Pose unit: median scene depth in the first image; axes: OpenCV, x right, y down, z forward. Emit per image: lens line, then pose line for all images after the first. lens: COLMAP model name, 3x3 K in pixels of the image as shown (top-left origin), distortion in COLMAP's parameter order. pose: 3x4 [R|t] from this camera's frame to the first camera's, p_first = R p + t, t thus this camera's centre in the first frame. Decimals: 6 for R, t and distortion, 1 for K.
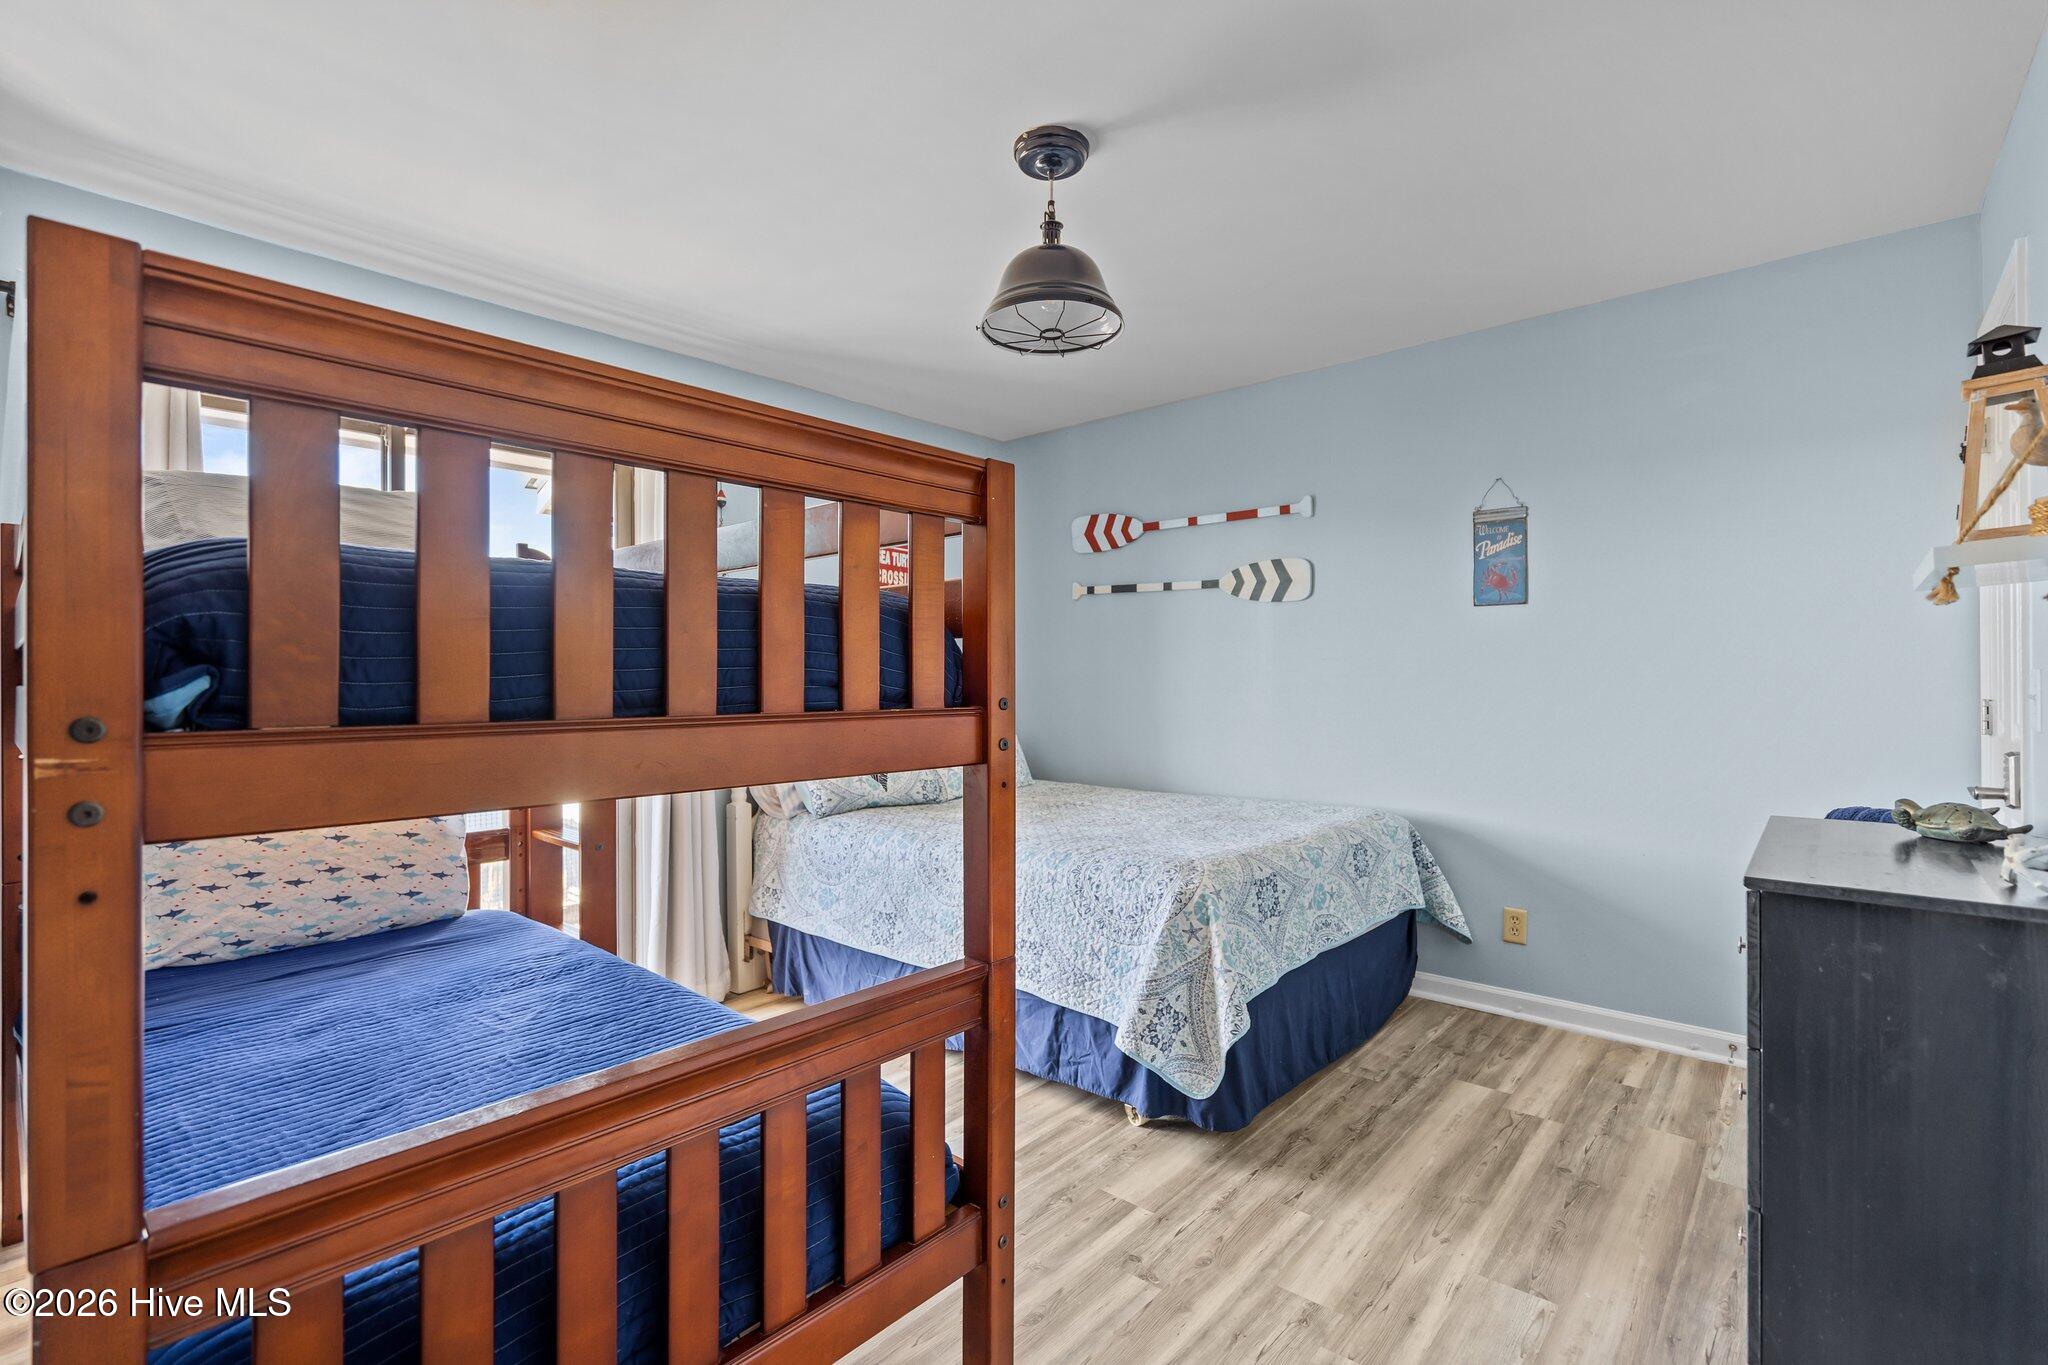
lens RADIAL K [[914.3, 0, 1028.5], [0, 914.3, 665.0], [0, 0, 1]] dist [-0.002466, 0.000072]
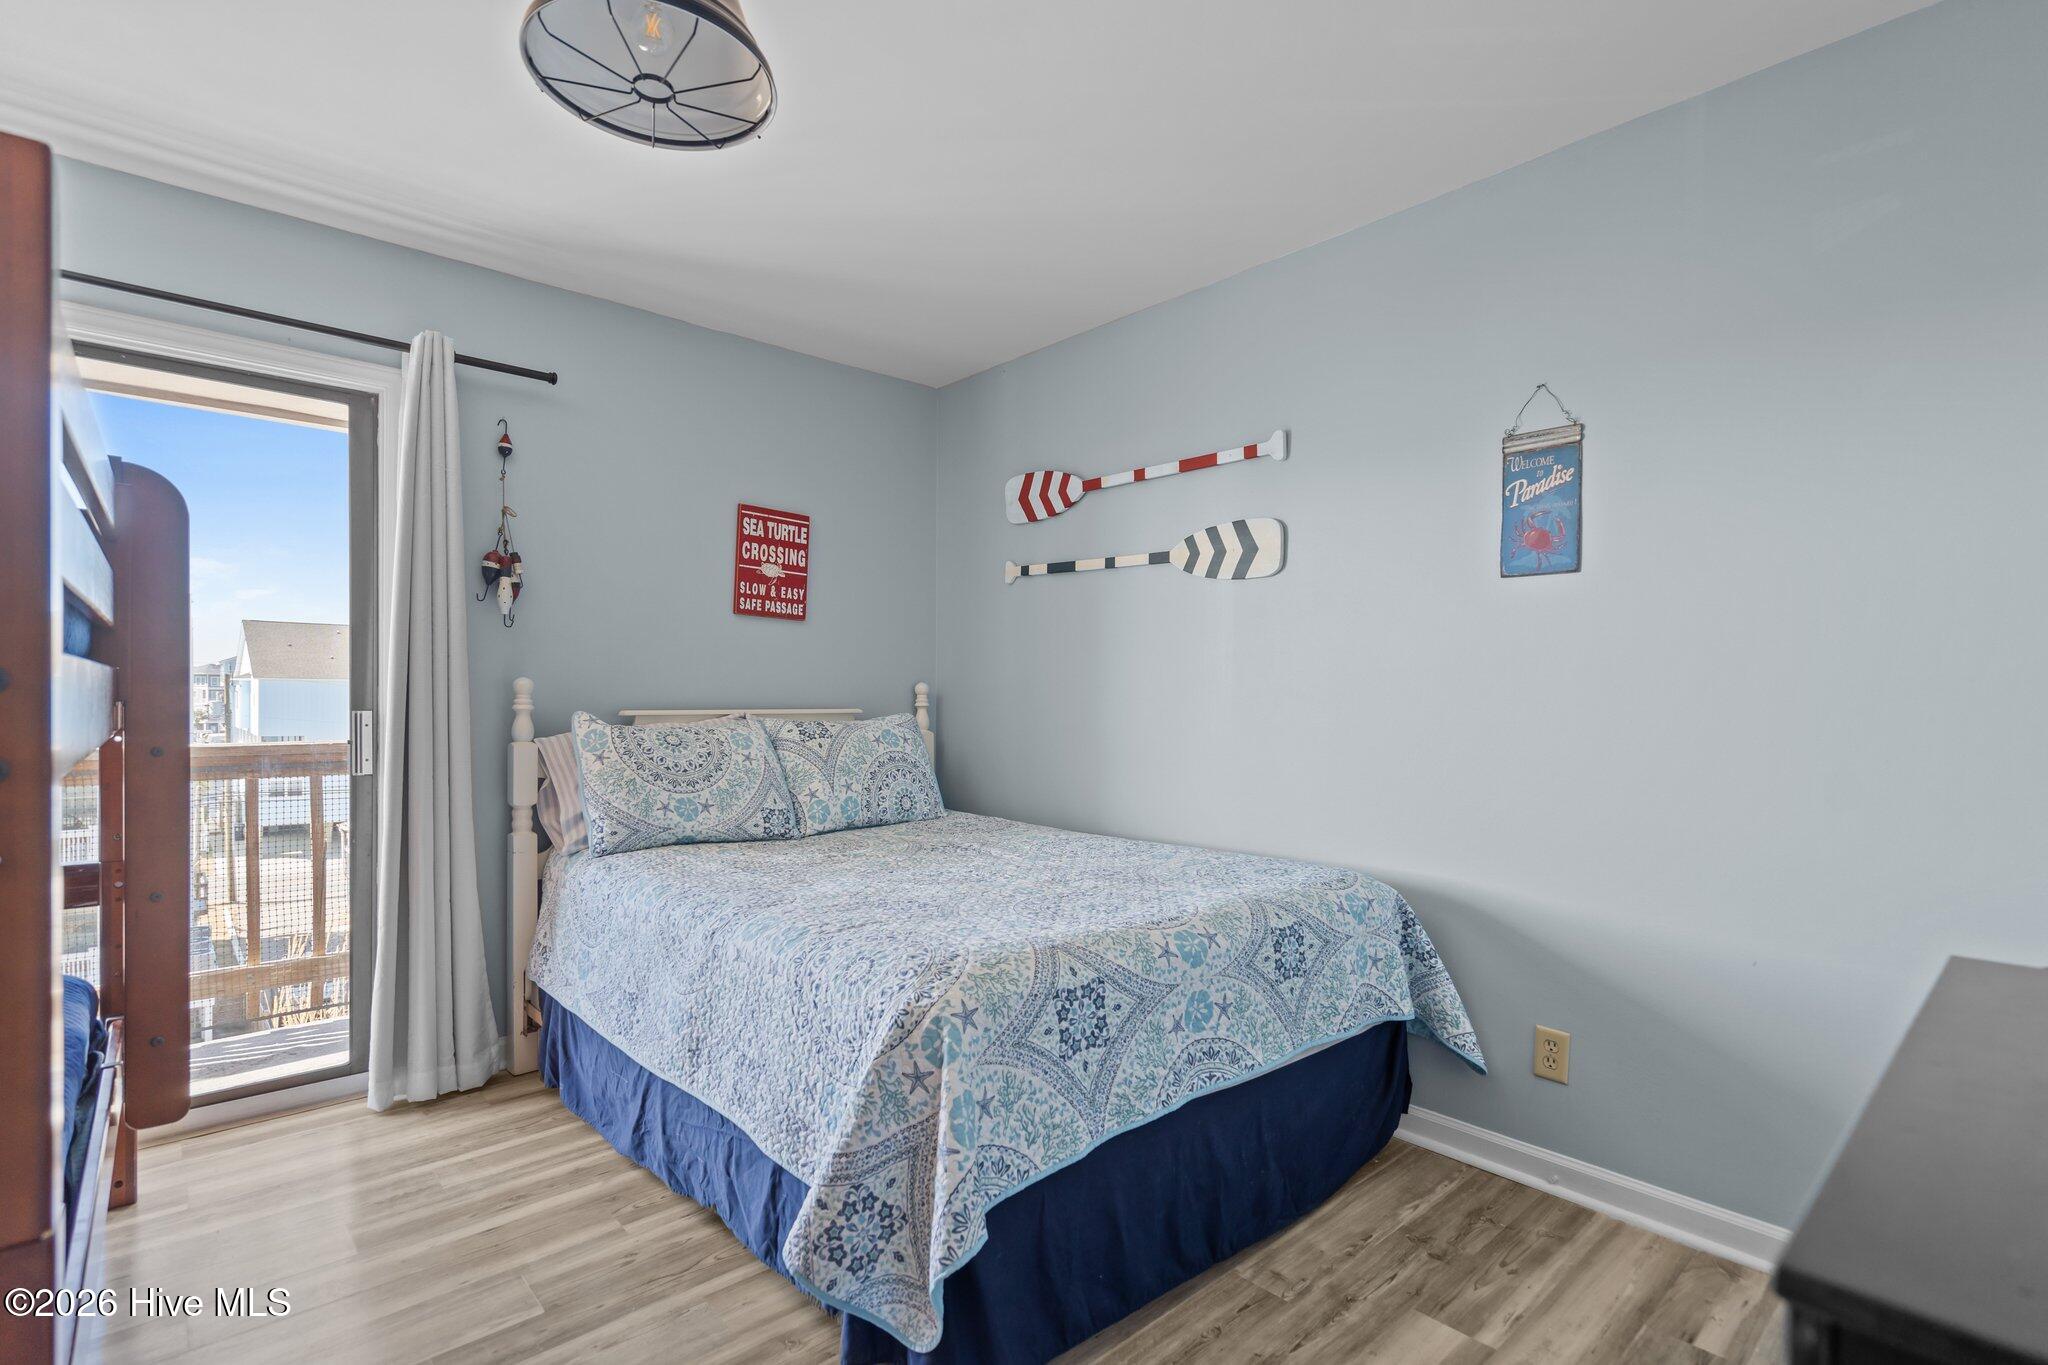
lens RADIAL K [[955.3, 0, 1018.4], [0, 955.3, 692.3], [0, 0, 1]] dist [-0.001469, 0.000170]
pose [[0.992381, 0.013011, -0.122518, 0.245006], [-0.011542, 0.999853, 0.012689, 0.017604], [0.122665, -0.011178, 0.992385, 0.282045]]
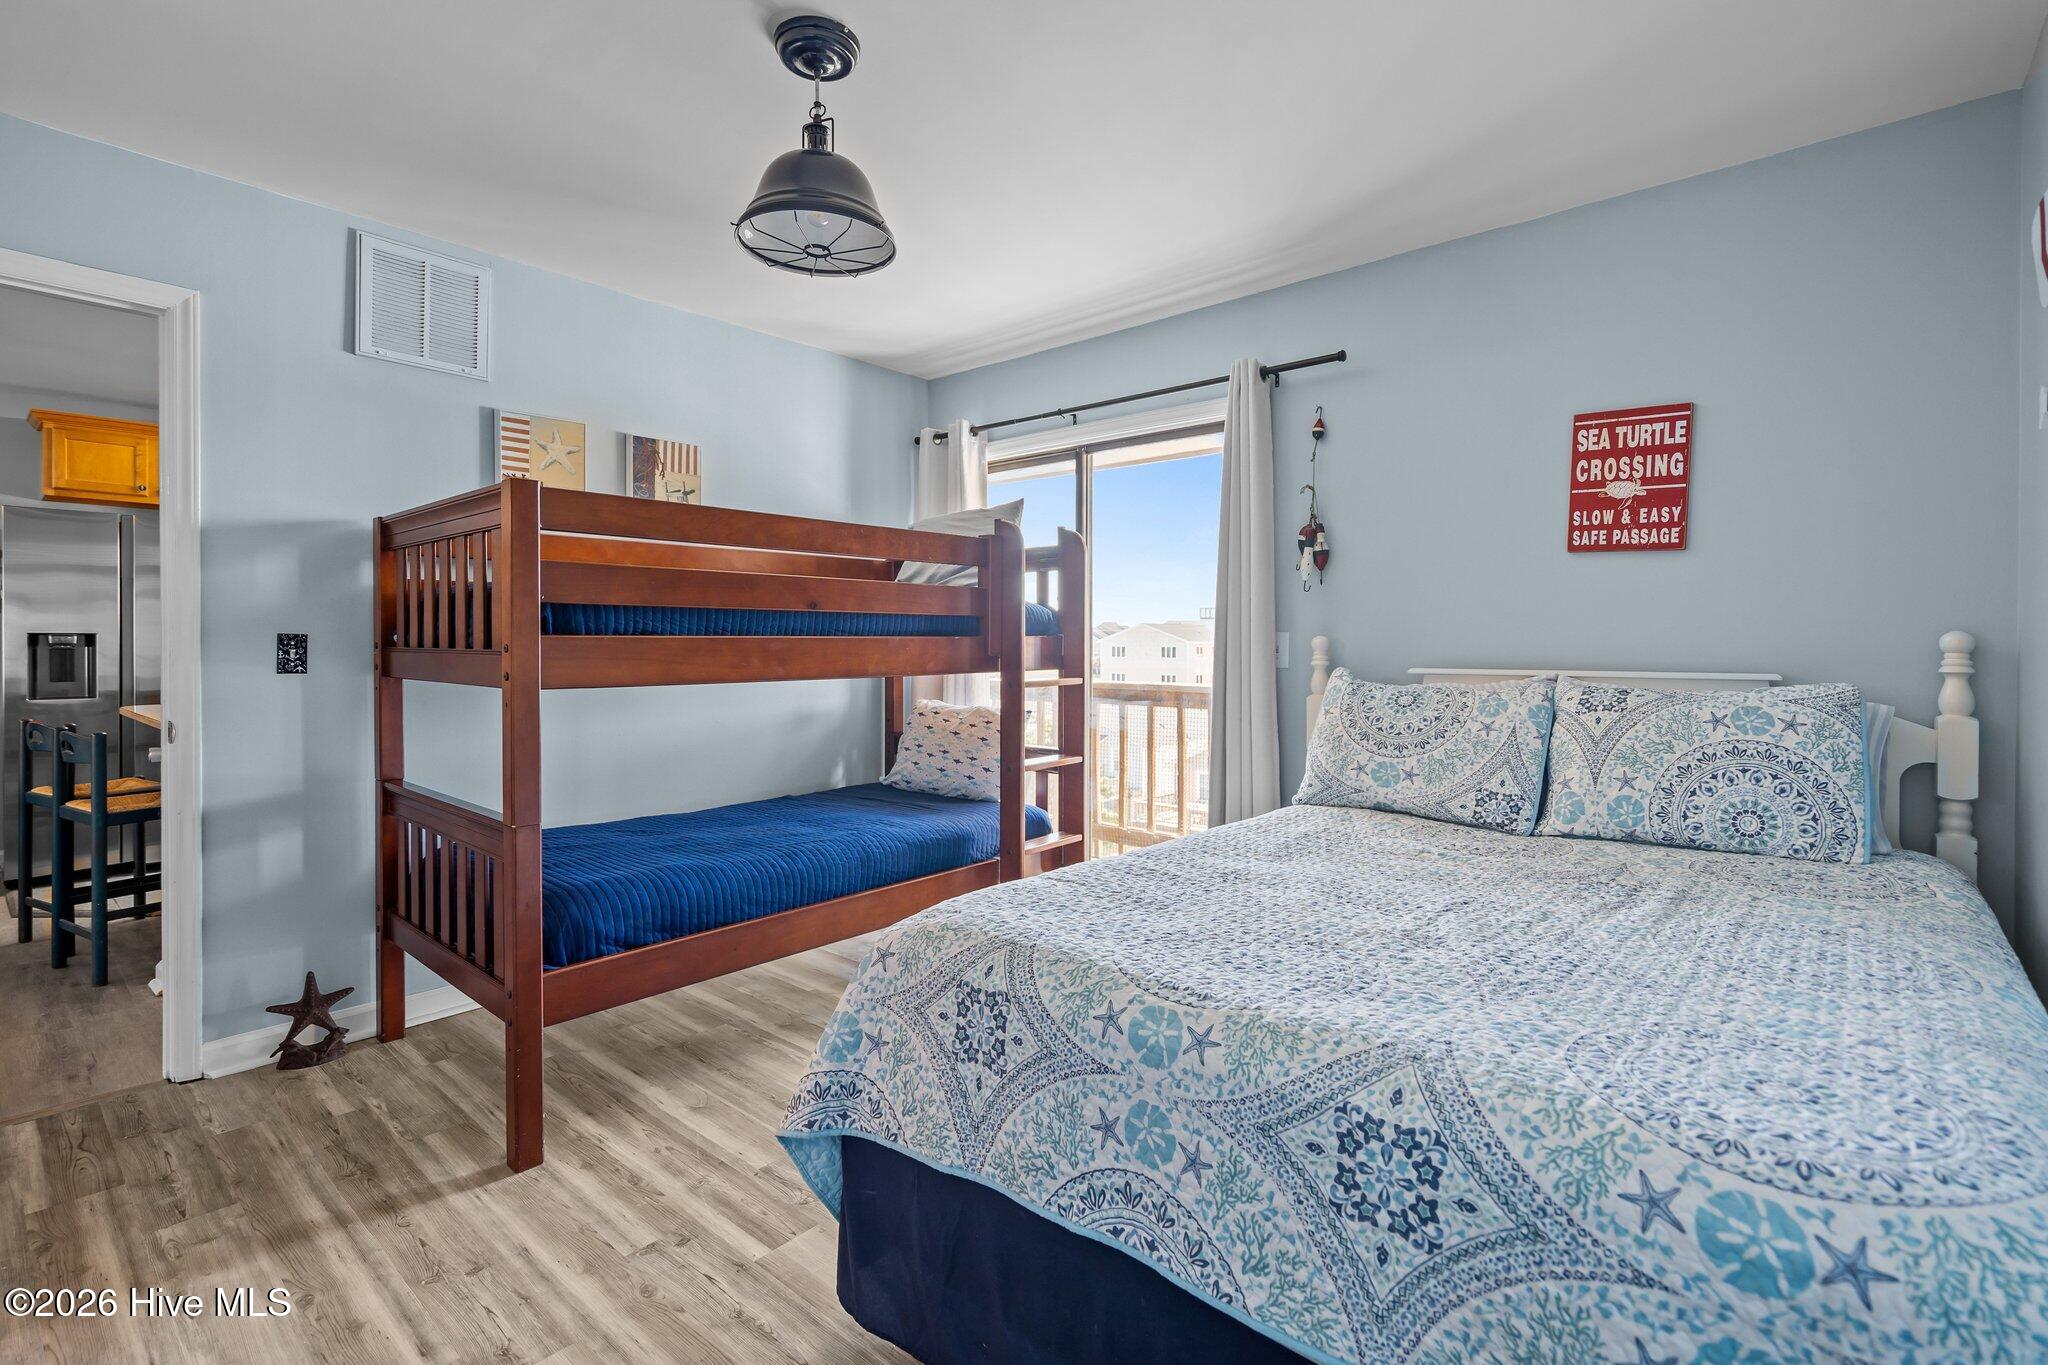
lens RADIAL K [[943.0, 0, 1029.1], [0, 943.0, 641.7], [0, 0, 1]] dist [-0.001639, 0.000047]
pose [[0.008298, 0.003885, -0.999958, 0.684460], [0.013653, 0.999899, 0.003998, 0.018036], [0.999872, -0.013685, 0.008244, 0.850855]]
